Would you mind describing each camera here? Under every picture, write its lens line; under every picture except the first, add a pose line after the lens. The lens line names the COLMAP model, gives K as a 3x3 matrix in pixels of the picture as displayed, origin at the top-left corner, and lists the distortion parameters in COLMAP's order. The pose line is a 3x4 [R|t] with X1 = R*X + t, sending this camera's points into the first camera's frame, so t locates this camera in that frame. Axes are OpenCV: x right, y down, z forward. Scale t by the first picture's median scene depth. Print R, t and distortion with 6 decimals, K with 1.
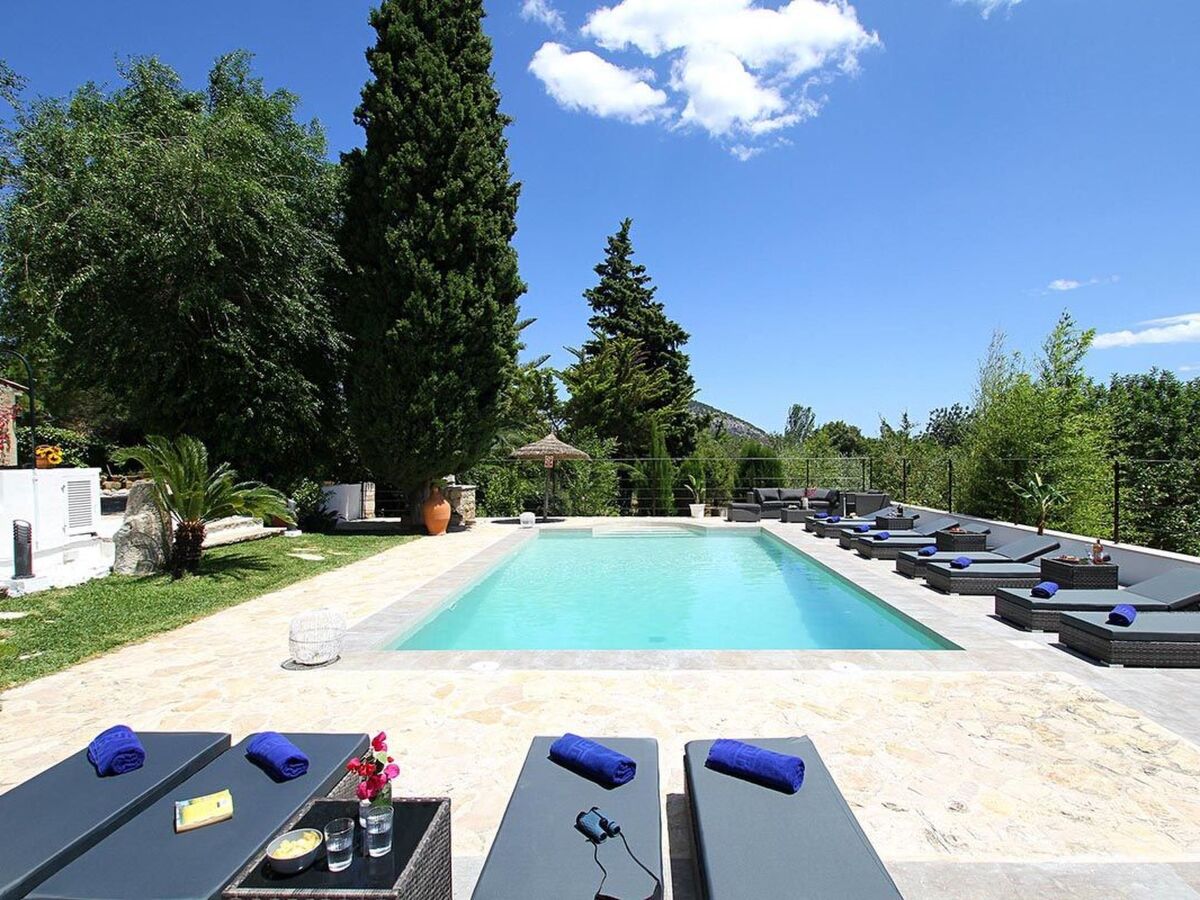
lens RADIAL K [[652.4, 0, 614.7], [0, 652.4, 464.9], [0, 0, 1]] dist [0.026389, -0.000101]
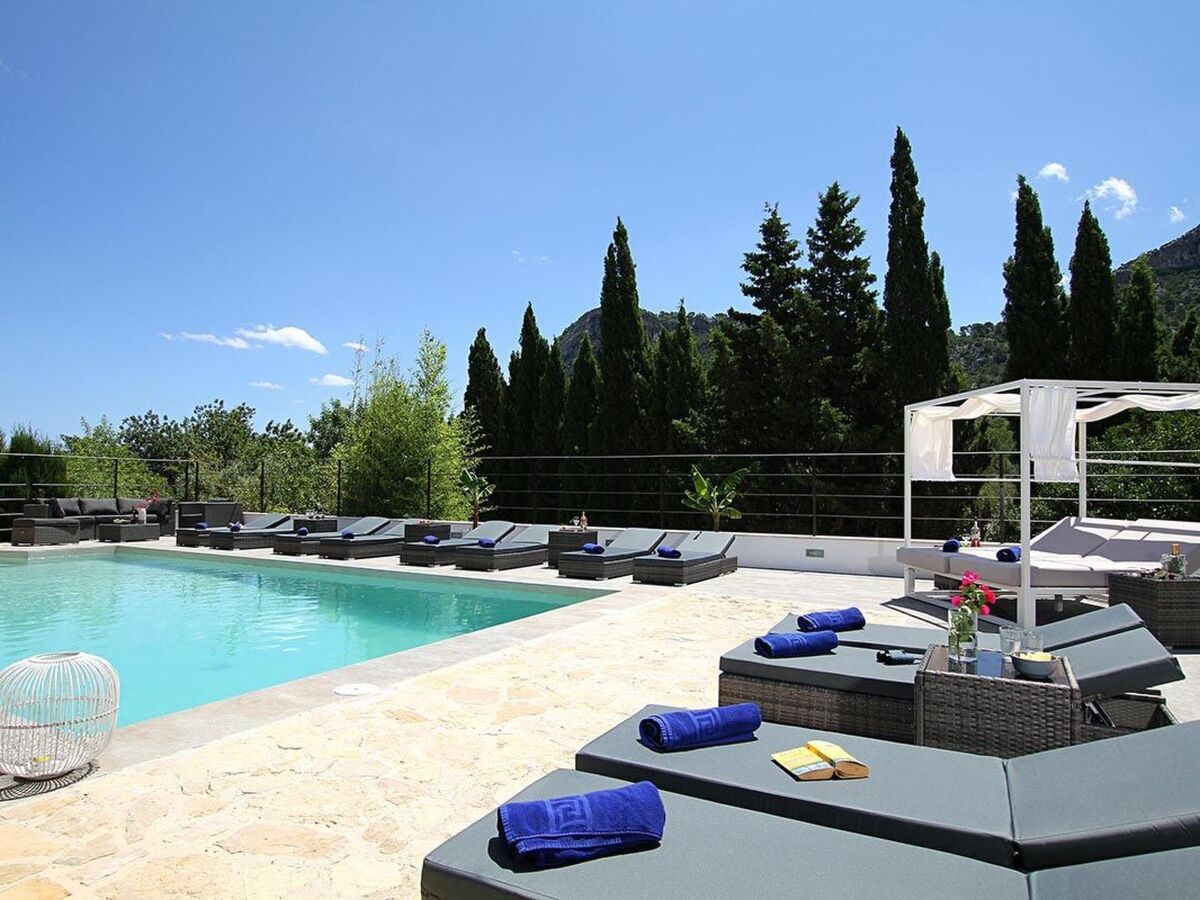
lens RADIAL K [[746.2, 0, 619.0], [0, 746.2, 452.5], [0, 0, 1]] dist [-0.017374, 0.002578]
pose [[0.427578, 0.053339, 0.902403, -0.299208], [-0.002000, 0.998311, -0.058060, 0.042398], [-0.903976, 0.023020, 0.426963, 0.165045]]
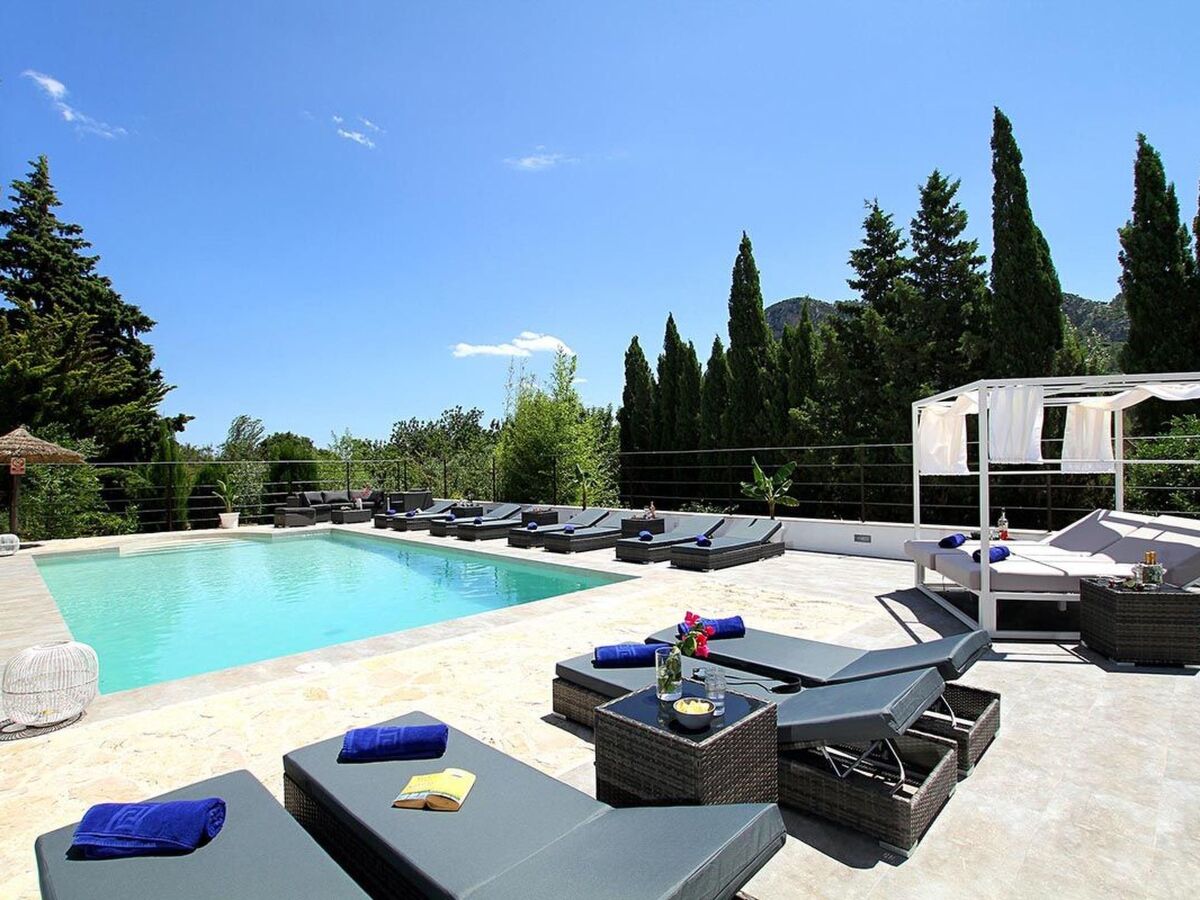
lens RADIAL K [[631.3, 0, 611.8], [0, 631.3, 465.4], [0, 0, 1]] dist [-0.024544, 0.000434]
pose [[0.668930, -0.007588, 0.743287, -0.212442], [0.022341, 0.999701, -0.009900, 0.020786], [-0.742990, 0.023229, 0.668900, 0.051531]]
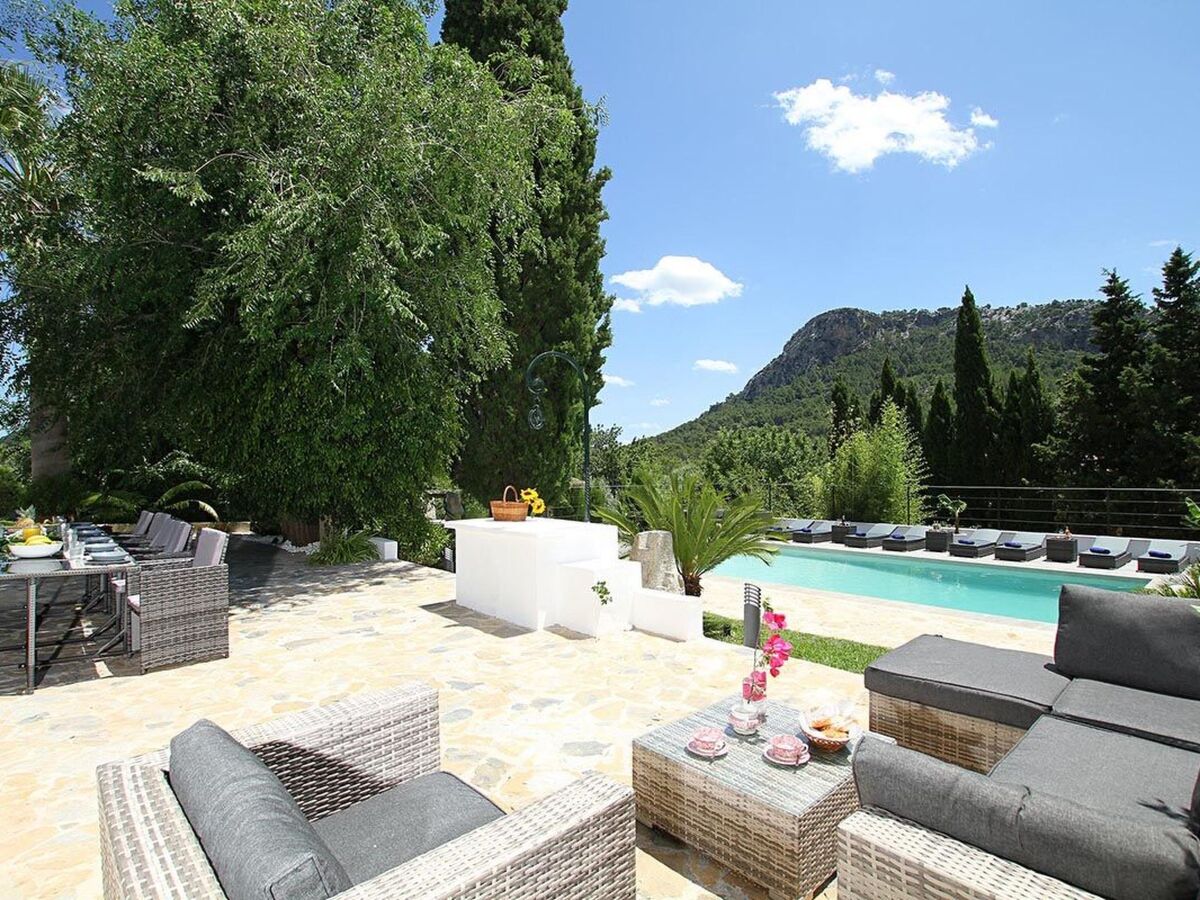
lens RADIAL K [[624.1, 0, 602.6], [0, 624.1, 467.8], [0, 0, 1]] dist [-0.028740, 0.002190]
pose [[0.721668, 0.007663, 0.692197, -0.926216], [0.007534, 0.999793, -0.018924, -0.029649], [-0.692198, 0.018872, 0.721460, 0.325697]]
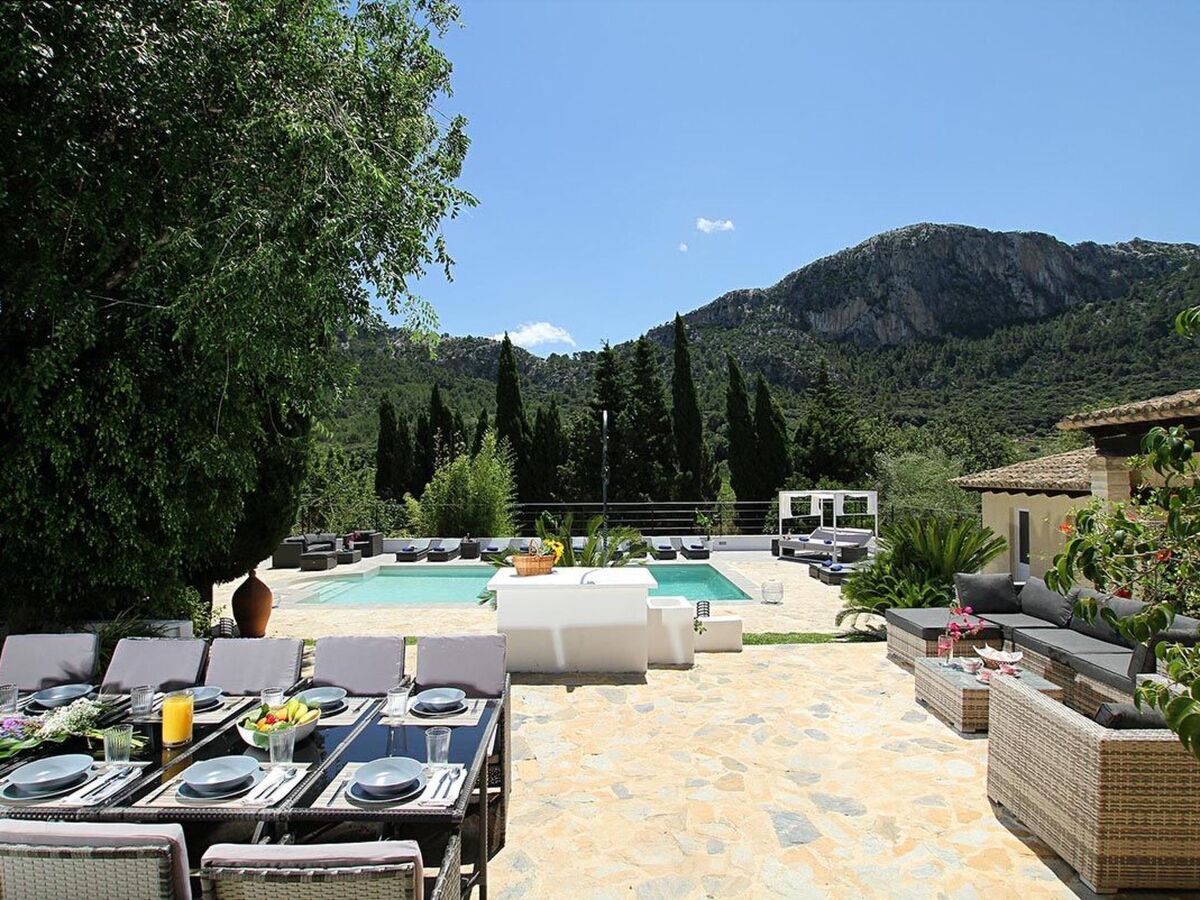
lens RADIAL K [[631.0, 0, 597.2], [0, 631.0, 453.9], [0, 0, 1]] dist [-0.024042, 0.001023]
pose [[-0.040107, 0.041296, 0.998342, -1.130568], [0.018075, 0.999012, -0.040597, -0.069828], [-0.999032, 0.016417, -0.040813, 0.702118]]
